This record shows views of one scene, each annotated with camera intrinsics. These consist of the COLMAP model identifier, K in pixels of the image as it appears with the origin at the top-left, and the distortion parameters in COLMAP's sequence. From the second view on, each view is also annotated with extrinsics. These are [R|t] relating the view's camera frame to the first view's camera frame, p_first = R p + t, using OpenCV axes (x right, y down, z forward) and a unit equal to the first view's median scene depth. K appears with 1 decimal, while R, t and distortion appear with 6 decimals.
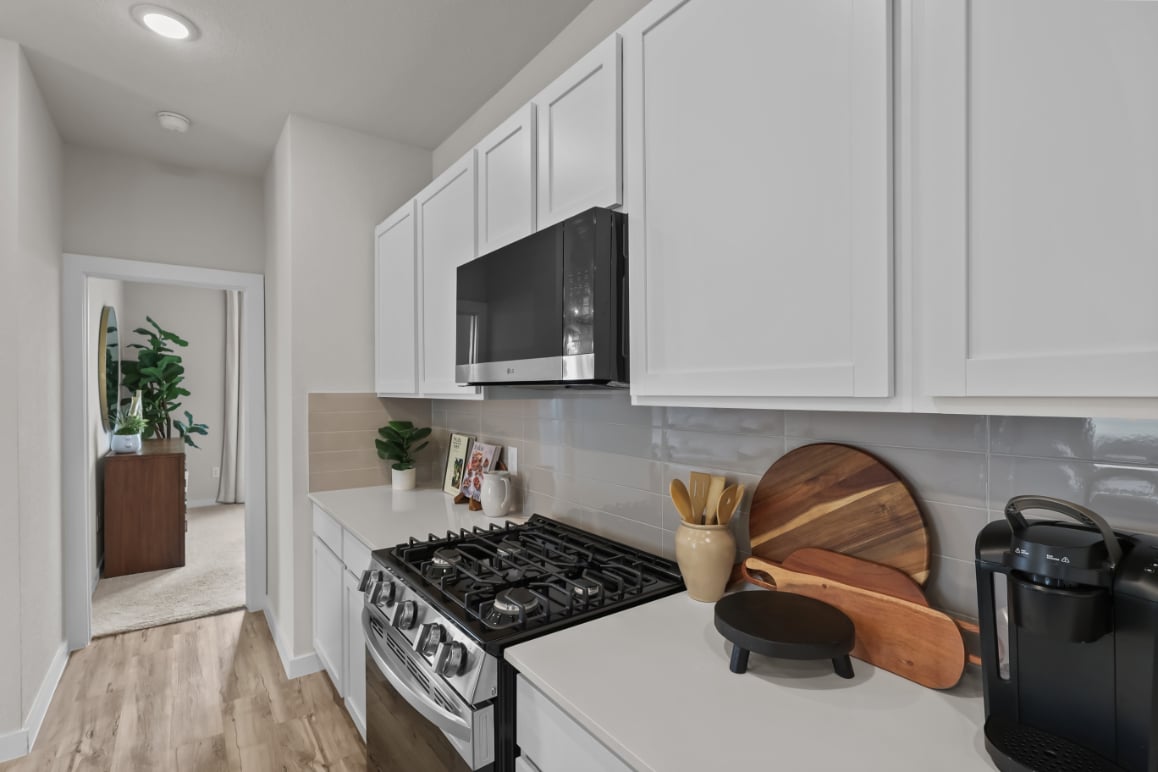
lens RADIAL K [[536.9, 0, 572.9], [0, 536.9, 394.0], [0, 0, 1]] dist [-0.003248, -0.000195]
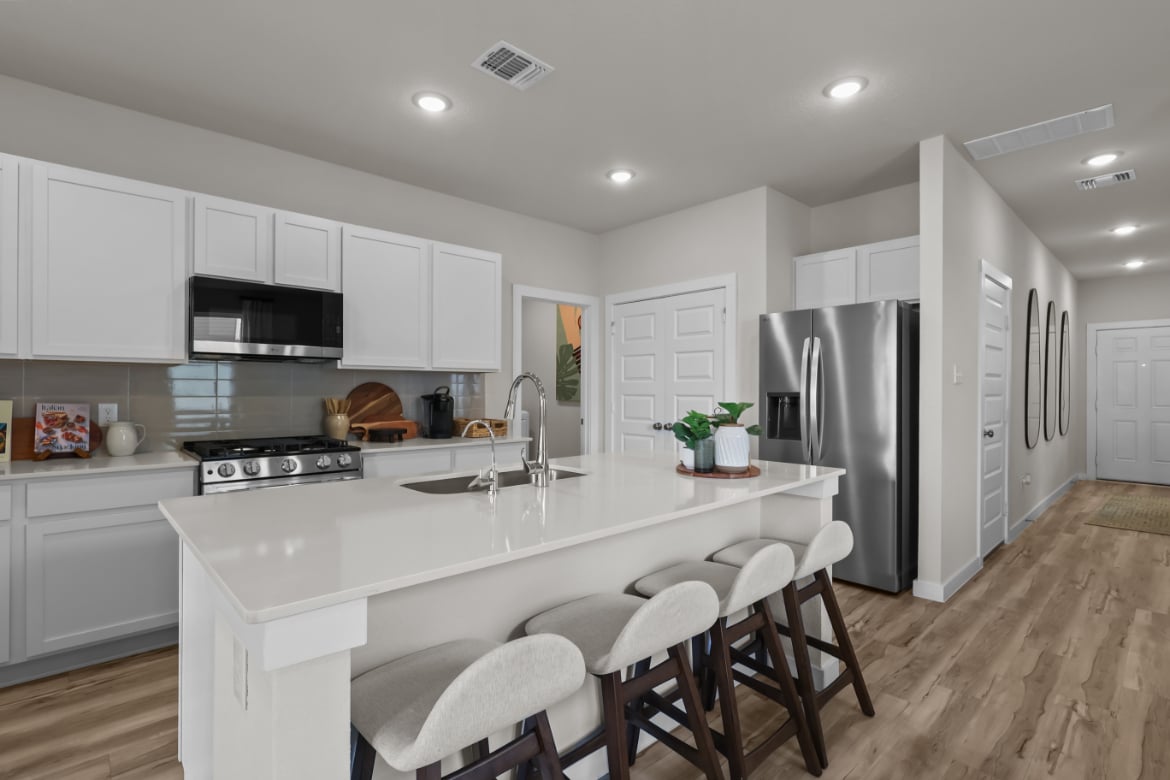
lens RADIAL K [[551.7, 0, 584.4], [0, 551.7, 391.4], [0, 0, 1]] dist [-0.001044, 0.000530]
pose [[-0.117494, -0.001528, 0.993072, -1.821291], [0.003137, 0.999993, 0.001909, 0.088456], [-0.993069, 0.003339, -0.117488, 0.083131]]
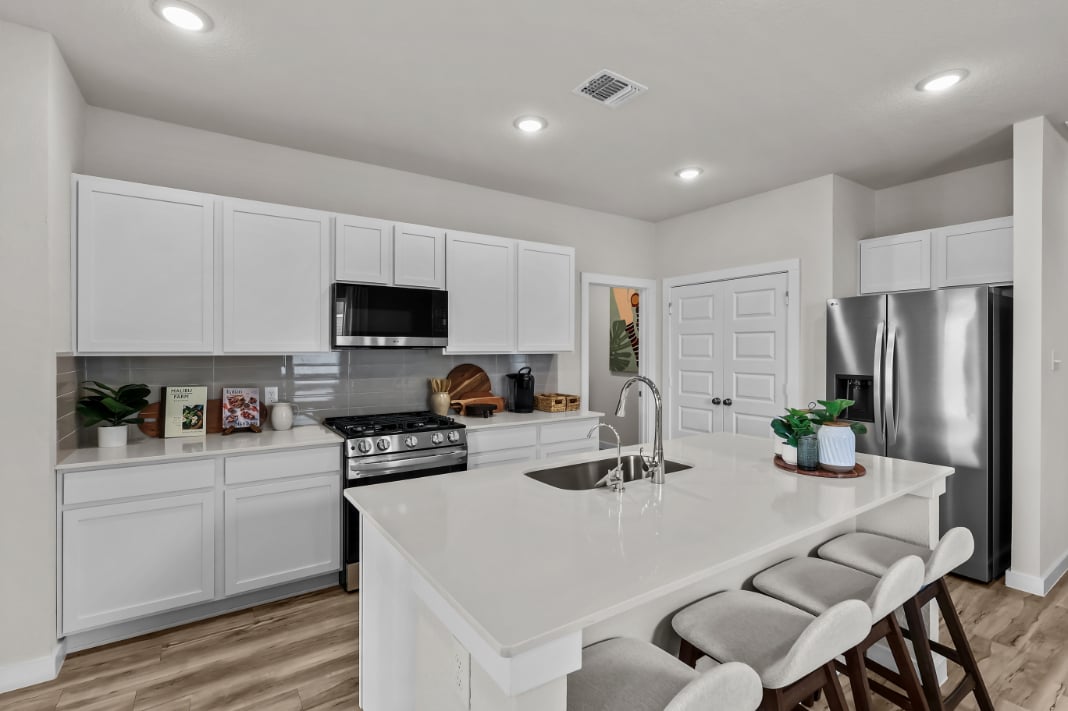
lens RADIAL K [[492.0, 0, 536.0], [0, 492.0, 352.2], [0, 0, 1]] dist [-0.001763, 0.001245]
pose [[0.037481, -0.004263, 0.999288, -1.795683], [0.005426, 0.999977, 0.004063, -0.000662], [-0.999283, 0.005270, 0.037503, 0.246519]]
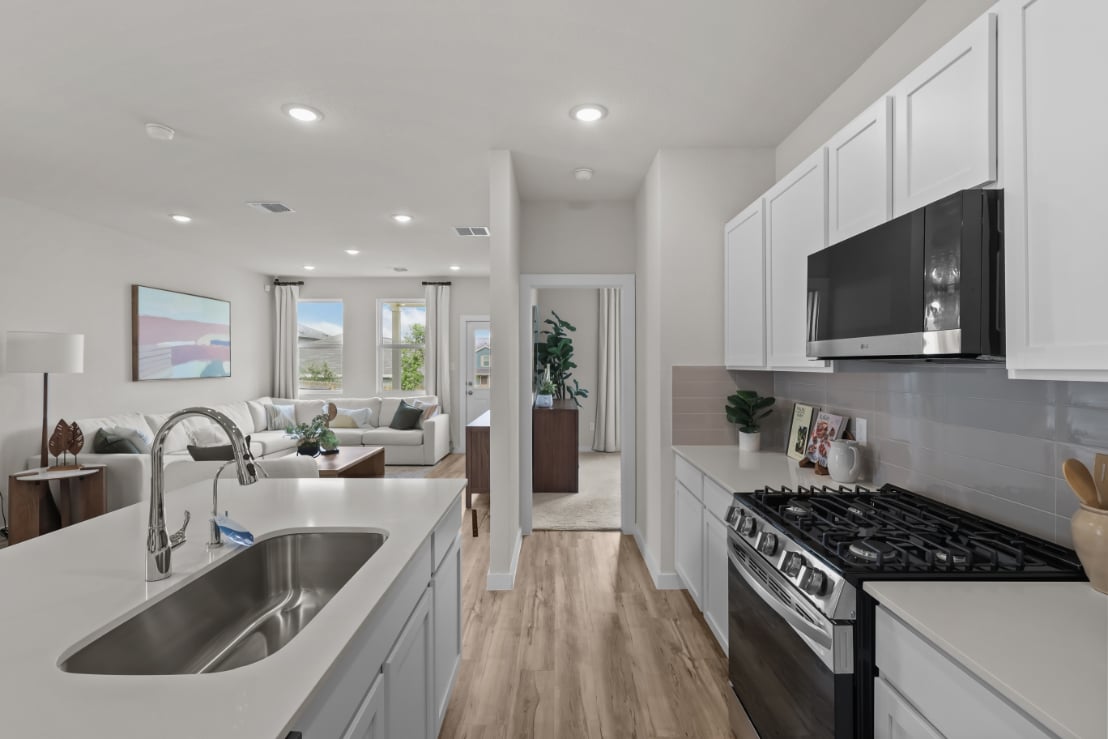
lens RADIAL K [[510.4, 0, 556.1], [0, 510.4, 366.1], [0, 0, 1]] dist [-0.001763, 0.001245]
pose [[0.806057, 0.002461, -0.591832, -0.004962], [-0.003823, 0.999992, -0.001048, 0.000987], [0.591825, 0.003107, 0.806060, -0.179511]]
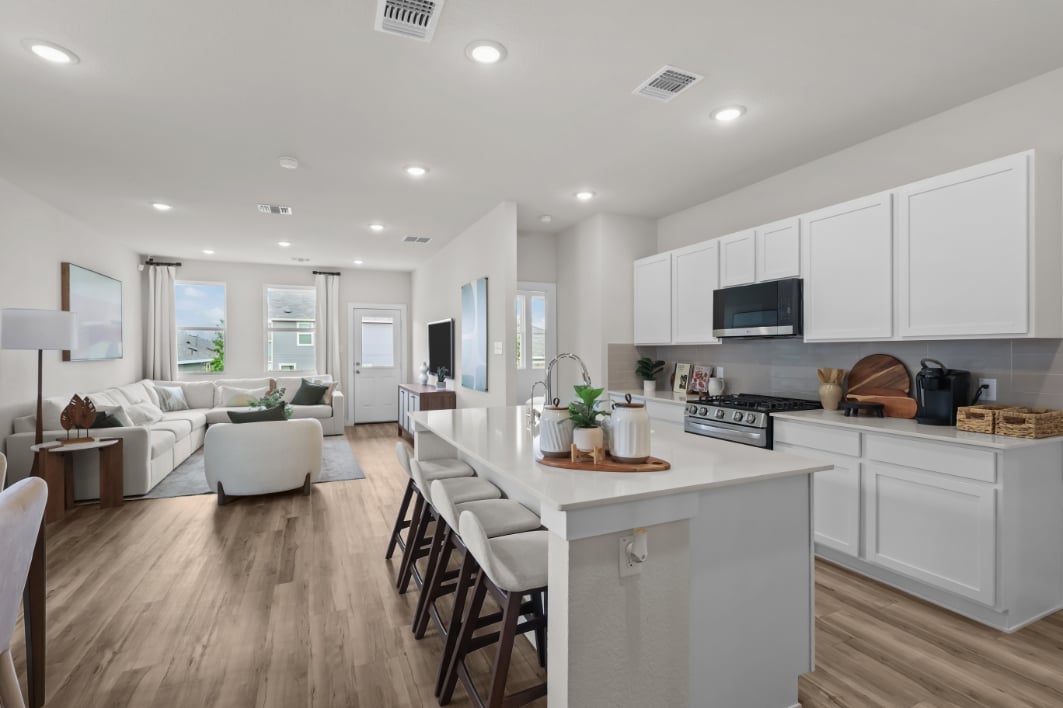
lens RADIAL K [[494.6, 0, 527.6], [0, 494.6, 352.5], [0, 0, 1]] dist [-0.000763, 0.000420]
pose [[0.976430, -0.001784, -0.215825, -0.536913], [0.001053, 0.999993, -0.003504, 0.056653], [0.215830, 0.003194, 0.976426, -1.357638]]
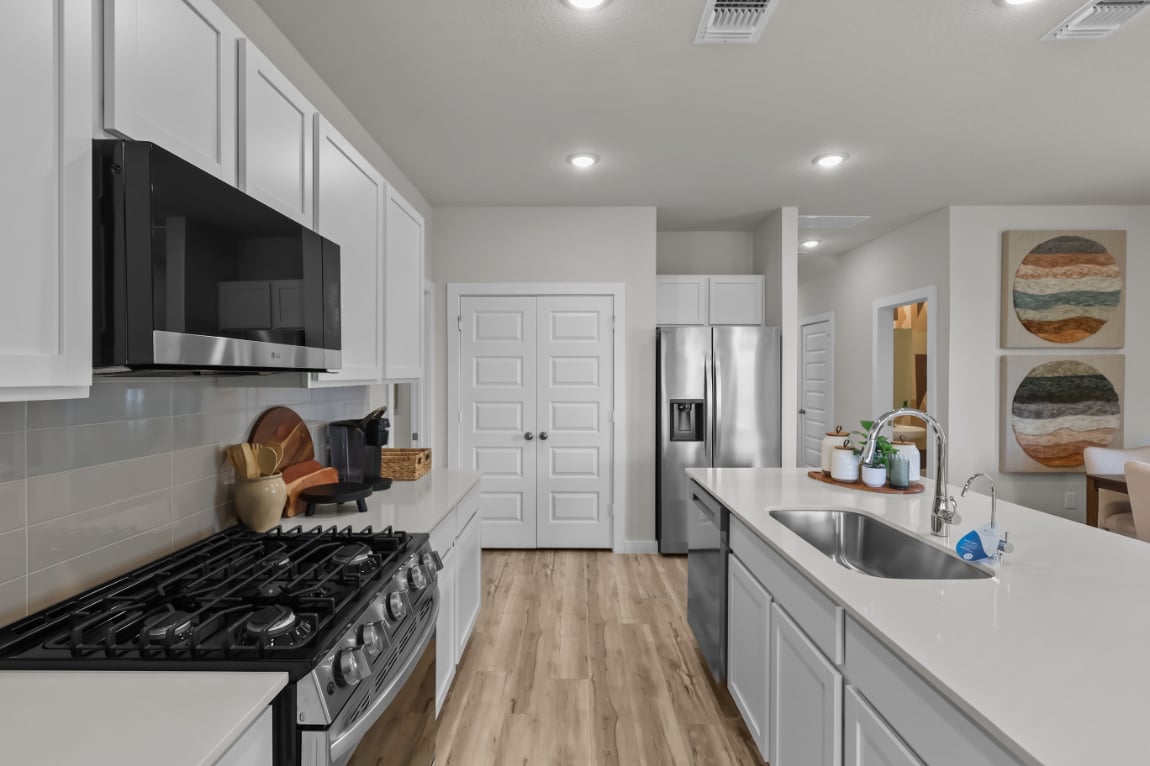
lens RADIAL K [[529.7, 0, 577.2], [0, 529.7, 379.5], [0, 0, 1]] dist [-0.001763, 0.001245]
pose [[-0.806819, -0.004724, 0.590780, -0.821895], [0.003170, 0.999919, 0.012325, -0.010446], [-0.590790, 0.011817, -0.806739, 1.128420]]
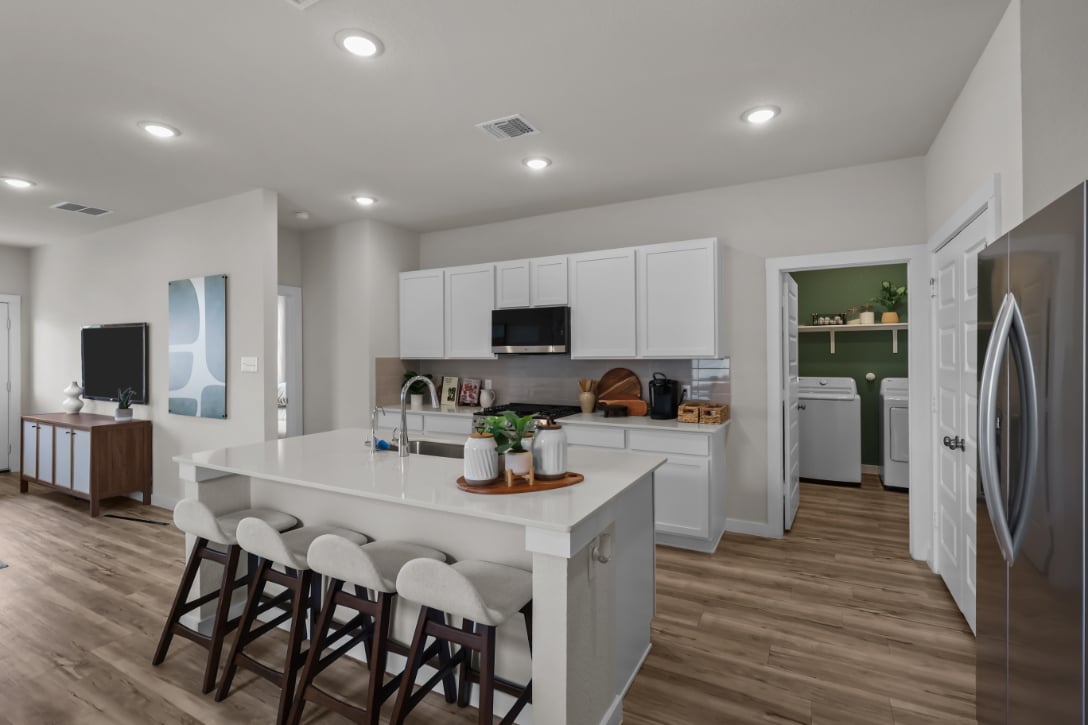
lens RADIAL K [[504.7, 0, 543.8], [0, 504.7, 352.2], [0, 0, 1]] dist [-0.001364, 0.000016]
pose [[0.904942, -0.003090, 0.425524, -1.021247], [0.008520, 0.999905, -0.010857, 0.005540], [-0.425450, 0.013450, 0.904882, -1.362156]]
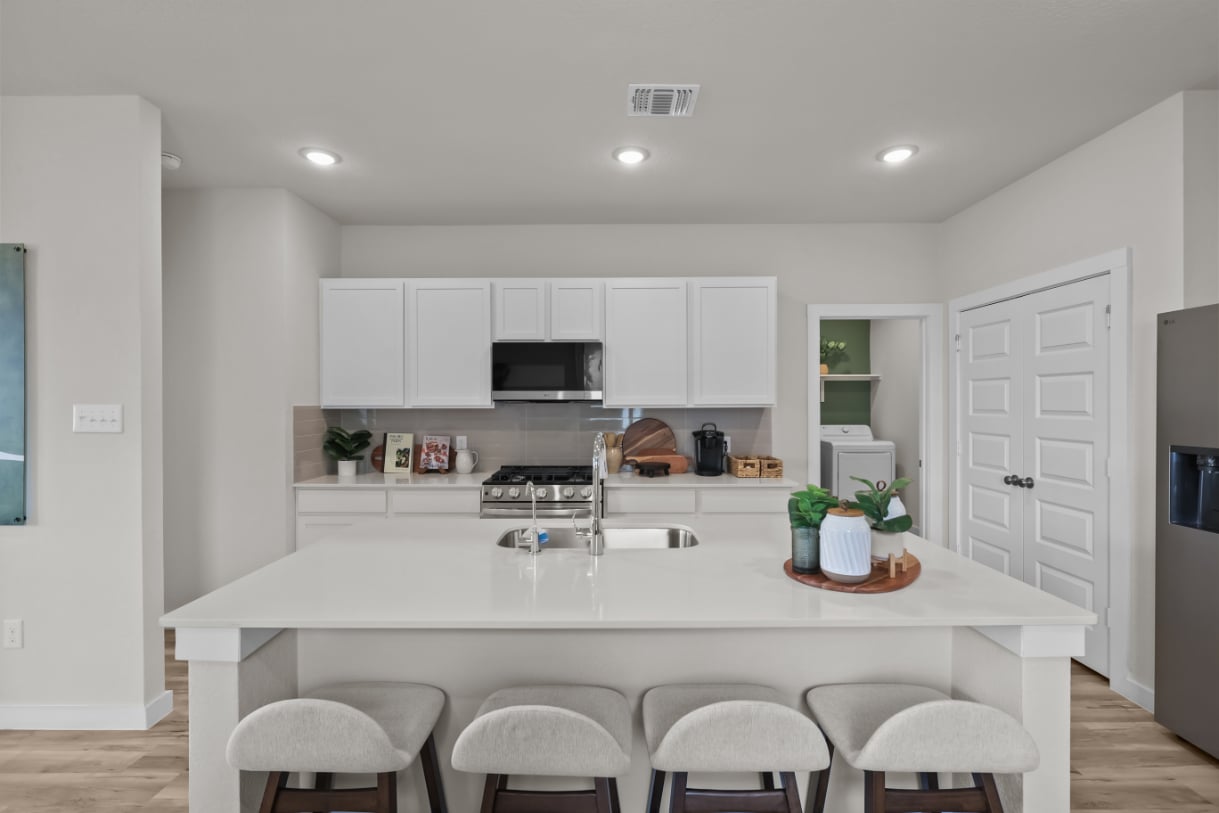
lens RADIAL K [[561.5, 0, 611.8], [0, 561.5, 402.8], [0, 0, 1]] dist [-0.001763, 0.001245]
pose [[0.593483, -0.002530, 0.804843, -1.579196], [0.007474, 0.999969, -0.002367, -0.001002], [-0.804812, 0.007420, 0.593483, -0.585161]]
